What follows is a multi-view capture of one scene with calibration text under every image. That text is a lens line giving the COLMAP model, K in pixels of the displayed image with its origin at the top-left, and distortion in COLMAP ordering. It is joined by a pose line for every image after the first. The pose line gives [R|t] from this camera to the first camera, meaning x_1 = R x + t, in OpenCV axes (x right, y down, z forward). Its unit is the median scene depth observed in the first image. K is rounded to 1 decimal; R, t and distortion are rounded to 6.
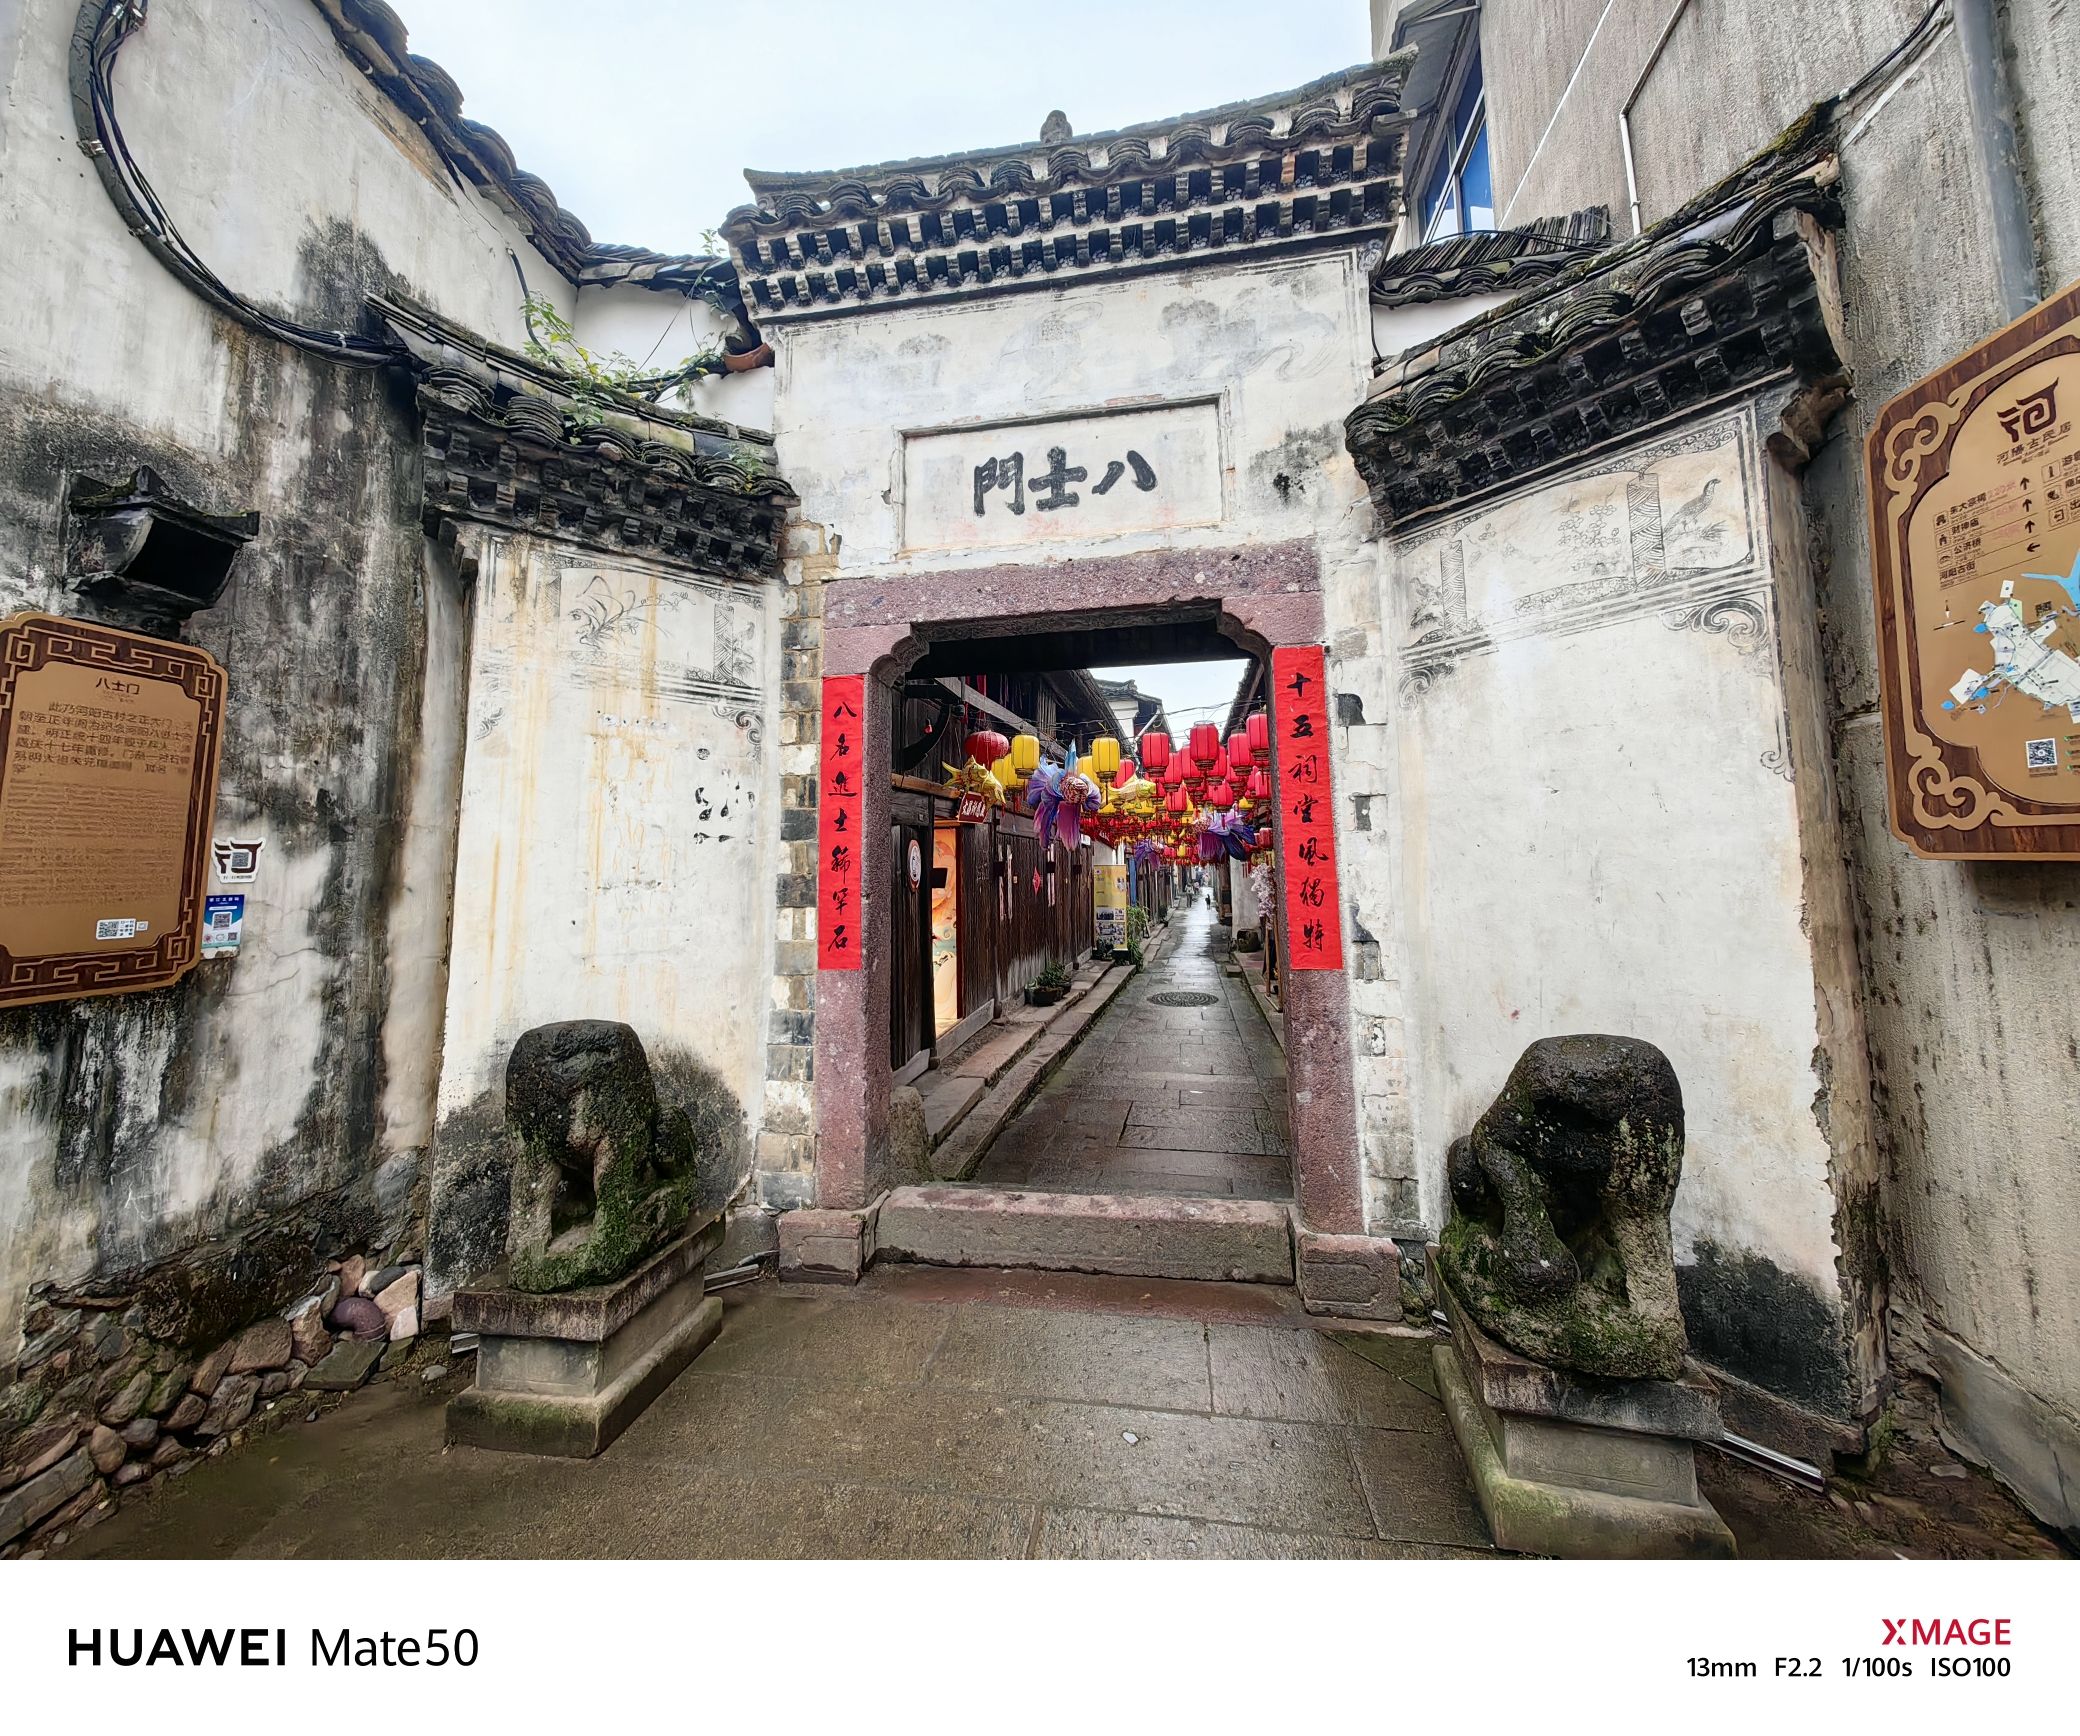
lens RADIAL K [[829.0, 0, 1035.8], [0, 829.0, 772.3], [0, 0, 1]] dist [0.001951, -0.000582]
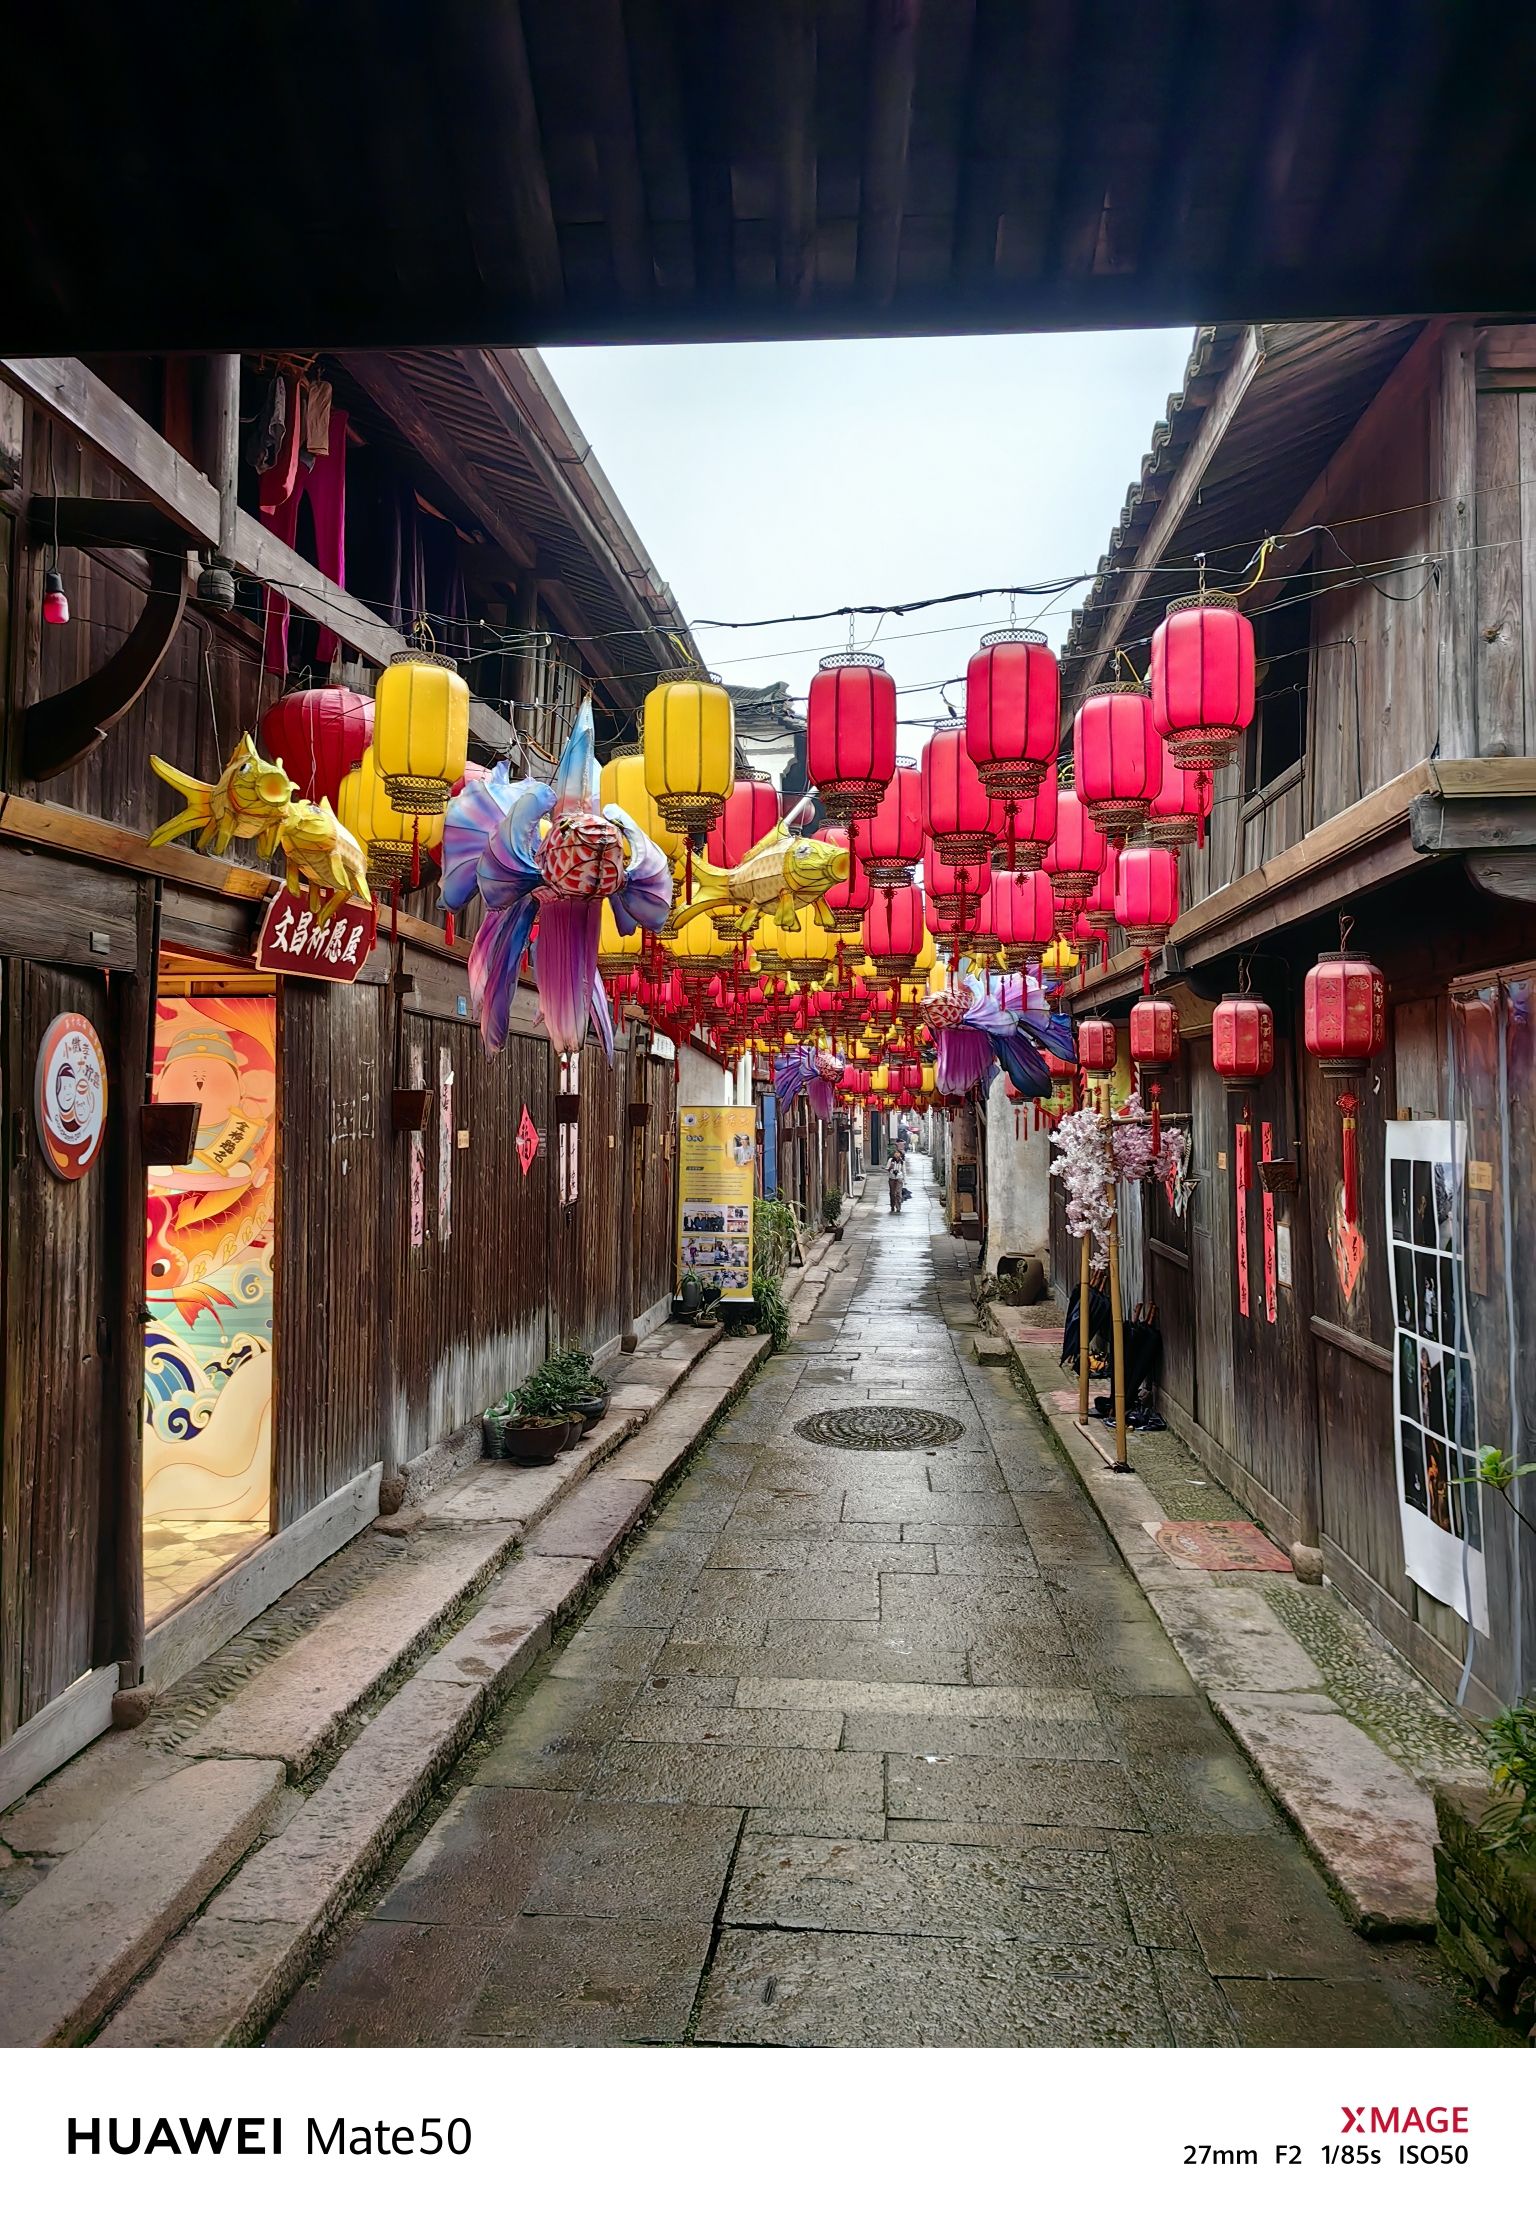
lens RADIAL K [[1752.0, 0, 767.4], [0, 1752.0, 1110.9], [0, 0, 1]] dist [-0.000821, -0.000083]
pose [[0.993444, 0.015843, 0.113215, 0.026726], [-0.028610, 0.993291, 0.112050, 0.025415], [-0.110680, -0.114554, 0.987232, 0.217753]]
